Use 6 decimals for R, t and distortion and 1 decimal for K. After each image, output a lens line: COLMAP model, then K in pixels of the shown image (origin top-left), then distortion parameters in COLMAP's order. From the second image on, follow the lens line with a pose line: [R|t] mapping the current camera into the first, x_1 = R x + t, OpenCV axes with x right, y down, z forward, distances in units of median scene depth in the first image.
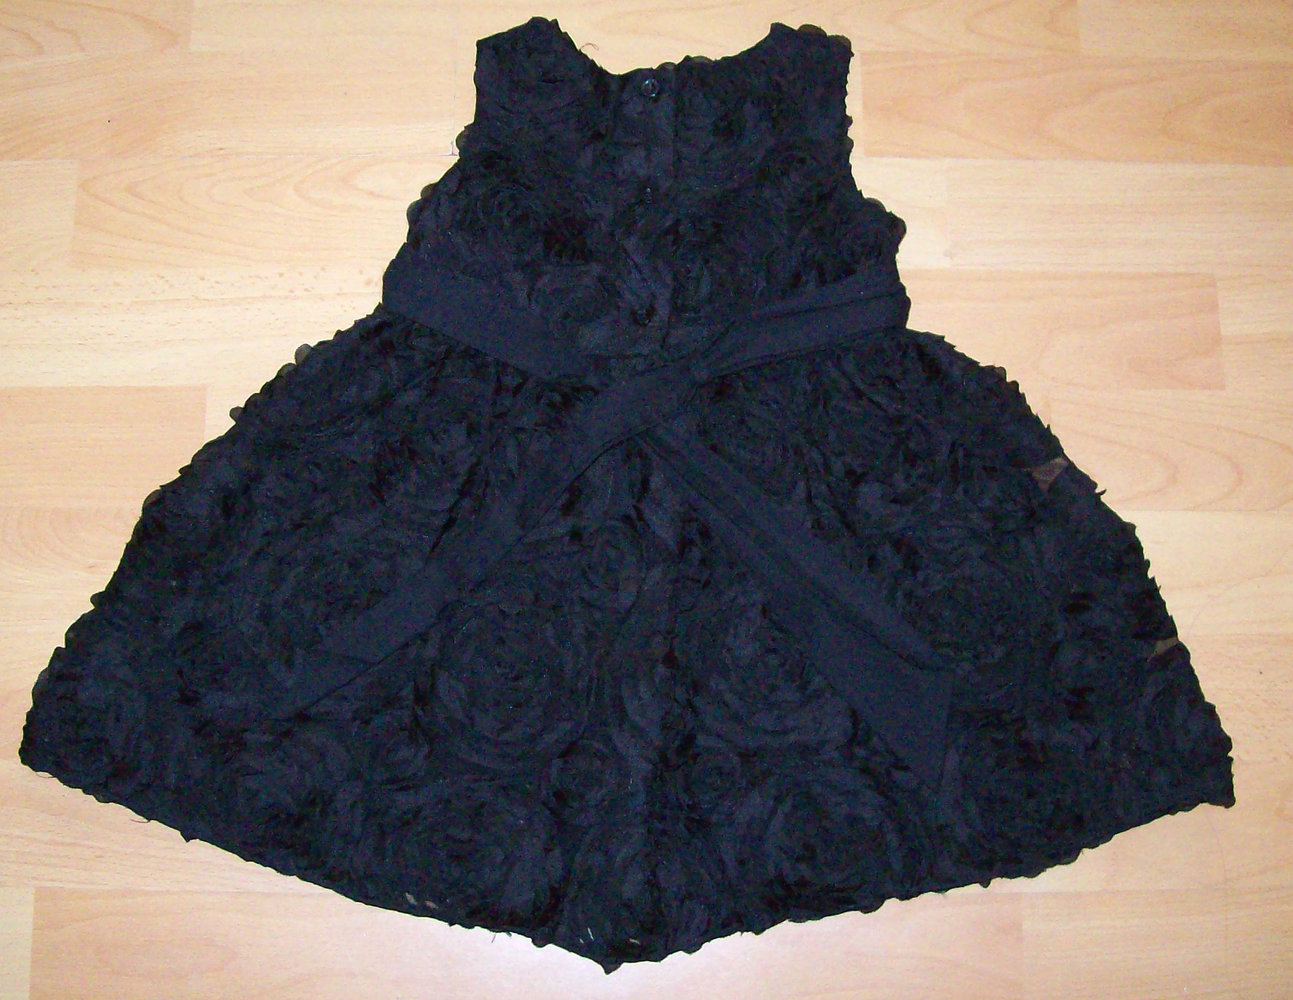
lens RADIAL K [[1415.6, 0, 646.5], [0, 1415.6, 500.0], [0, 0, 1]] dist [-0.186420, -0.004463]
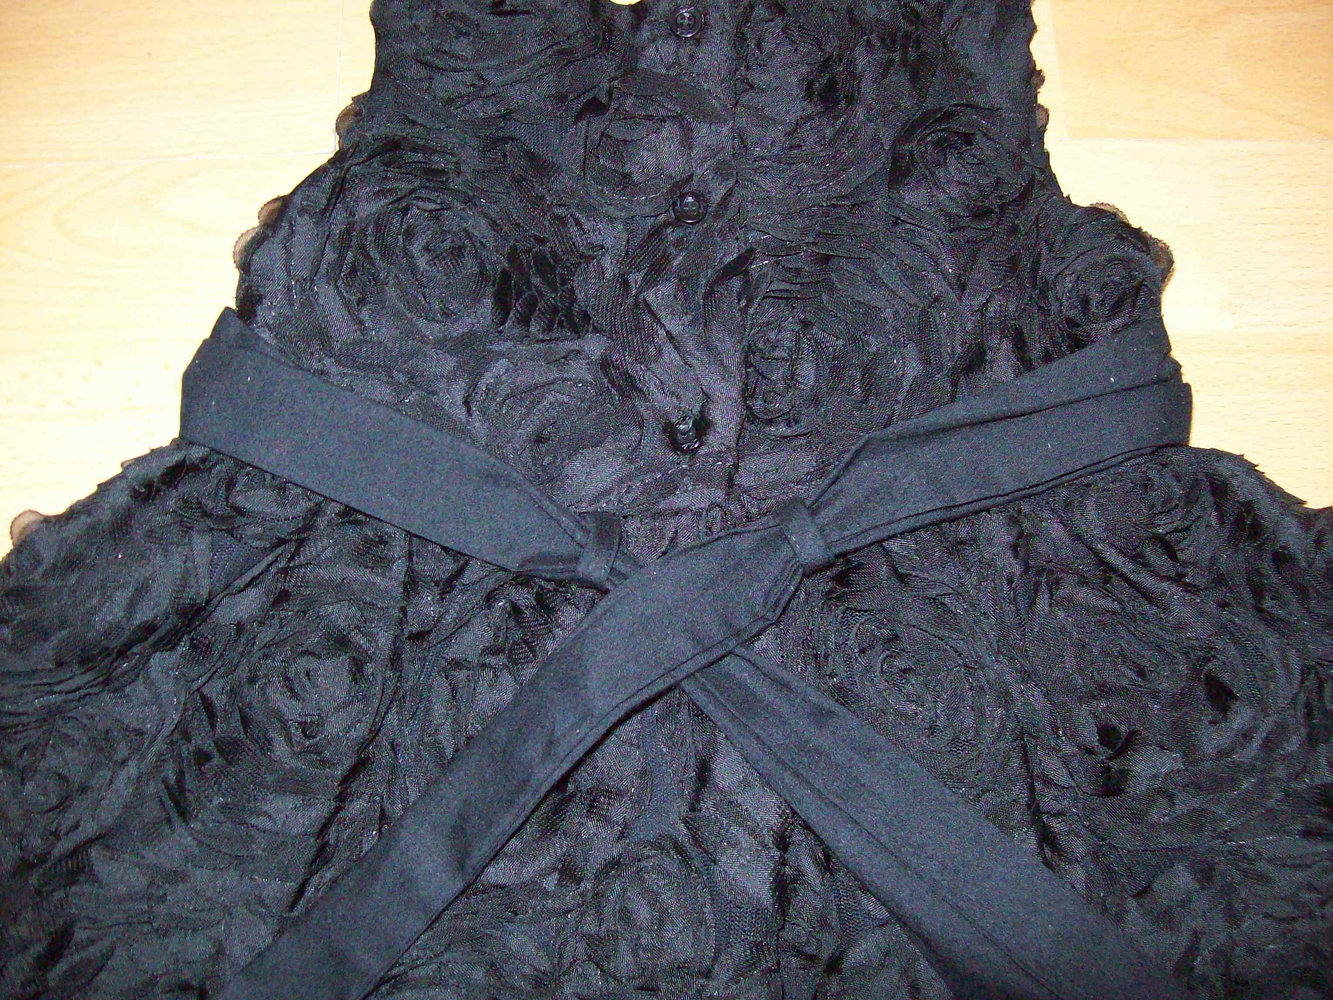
lens RADIAL K [[1412.7, 0, 697.7], [0, 1412.7, 498.6], [0, 0, 1]] dist [-0.251316, 0.008688]
pose [[0.999260, -0.029163, 0.025067, -0.012642], [0.030690, 0.997549, -0.062876, -0.074114], [-0.023172, 0.063599, 0.997706, 0.484546]]
